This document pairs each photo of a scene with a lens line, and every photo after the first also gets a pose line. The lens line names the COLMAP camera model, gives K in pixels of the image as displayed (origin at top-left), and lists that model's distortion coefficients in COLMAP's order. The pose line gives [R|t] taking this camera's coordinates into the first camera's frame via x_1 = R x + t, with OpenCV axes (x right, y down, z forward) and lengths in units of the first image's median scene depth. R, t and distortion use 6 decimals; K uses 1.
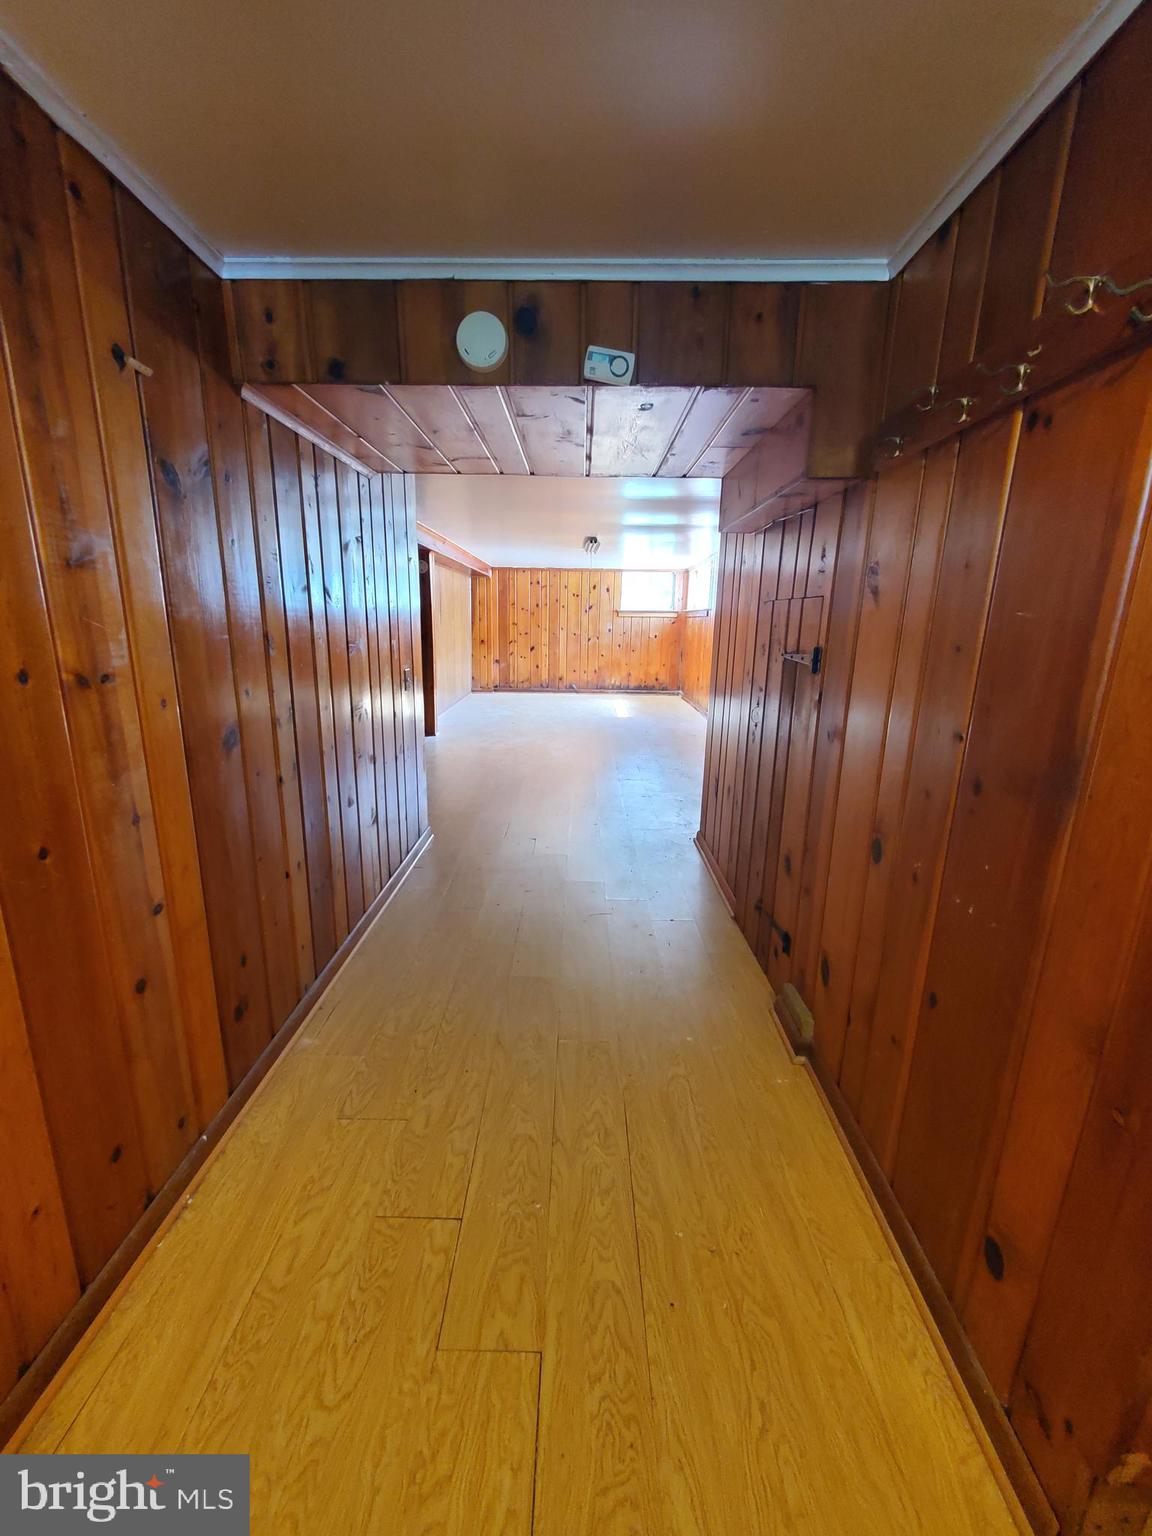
lens RADIAL K [[611.8, 0, 574.8], [0, 611.8, 762.1], [0, 0, 1]] dist [-0.001301, -0.000008]
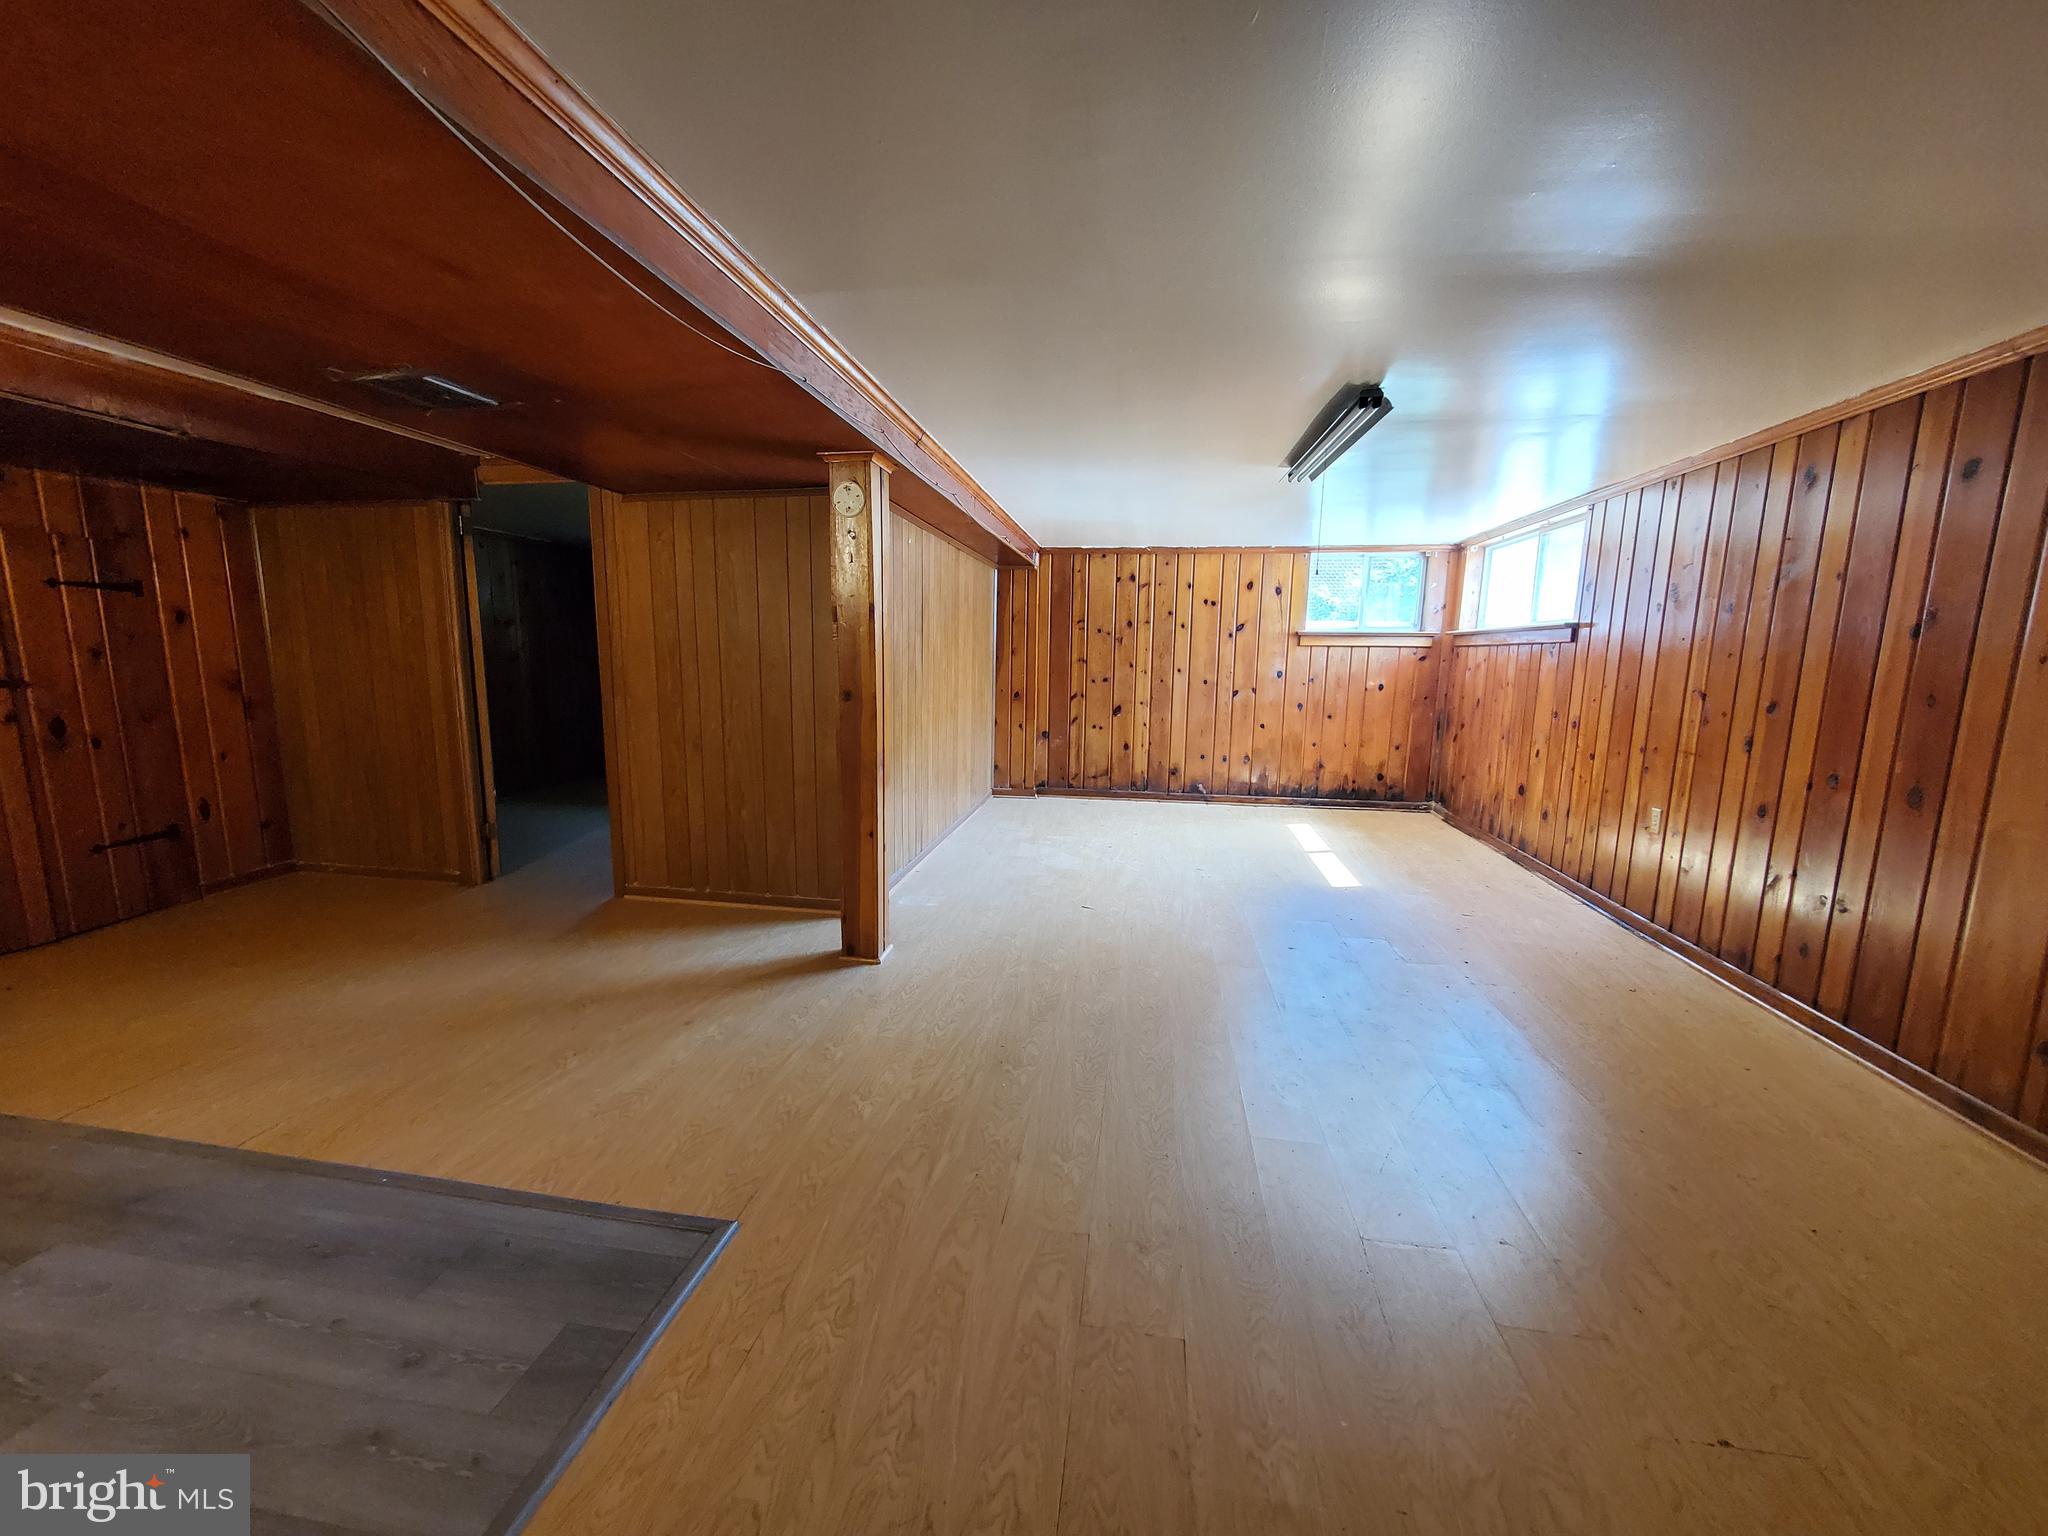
lens RADIAL K [[815.7, 0, 1025.4], [0, 815.7, 776.8], [0, 0, 1]] dist [-0.001301, -0.000008]
pose [[0.988565, 0.021341, -0.149280, -0.043063], [-0.032421, 0.996864, -0.072190, -0.082649], [0.147271, 0.076205, 0.986156, 0.347694]]
